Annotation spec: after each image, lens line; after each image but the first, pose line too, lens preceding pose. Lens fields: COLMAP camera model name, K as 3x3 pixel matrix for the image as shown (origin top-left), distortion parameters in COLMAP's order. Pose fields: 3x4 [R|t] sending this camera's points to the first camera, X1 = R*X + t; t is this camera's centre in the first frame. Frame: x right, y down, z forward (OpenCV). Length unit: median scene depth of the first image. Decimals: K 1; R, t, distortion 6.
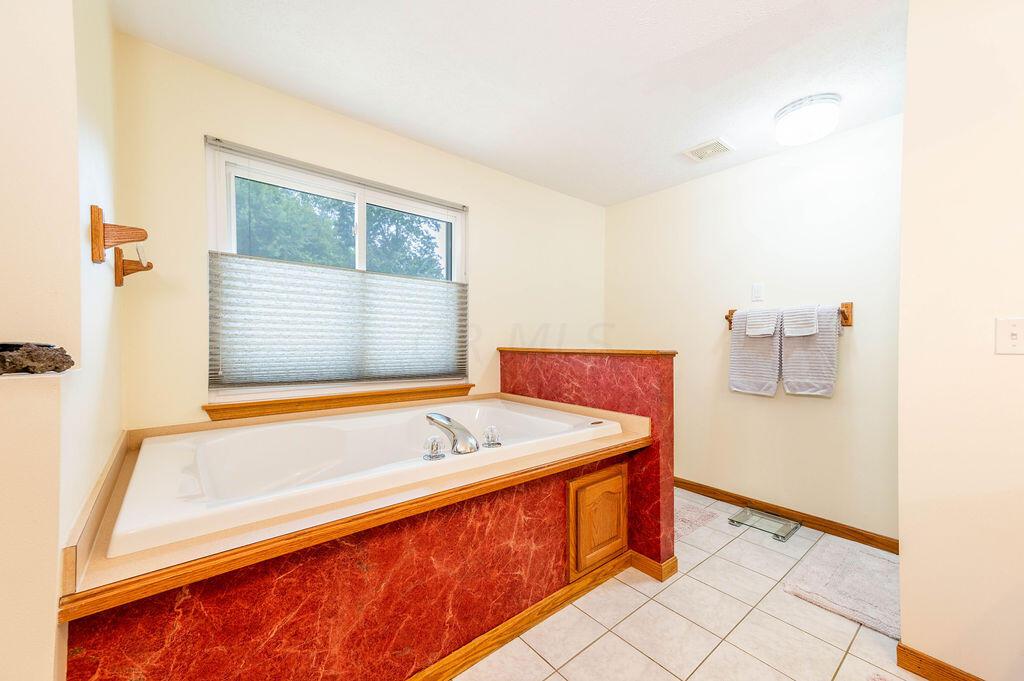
lens RADIAL K [[401.2, 0, 511.7], [0, 401.2, 343.8], [0, 0, 1]] dist [0.033811, 0.000028]
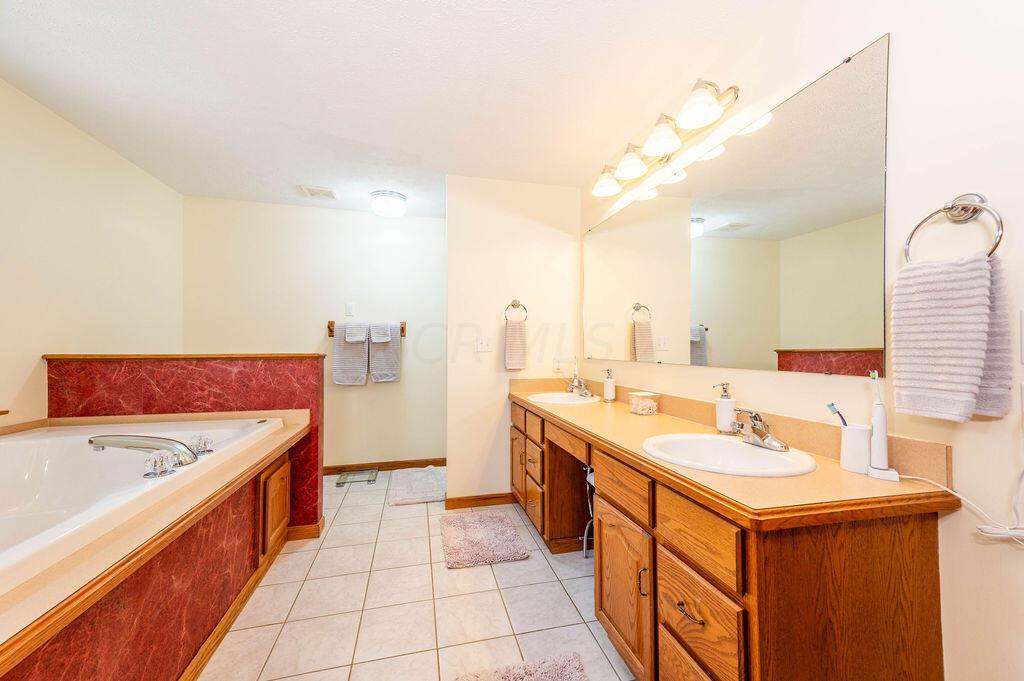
lens RADIAL K [[401.2, 0, 511.7], [0, 401.2, 343.8], [0, 0, 1]] dist [0.033811, 0.000028]
pose [[0.440902, 0.004241, 0.897545, -0.425137], [0.005137, 0.999961, -0.007248, -0.001043], [-0.897541, 0.007806, 0.440863, -0.079731]]
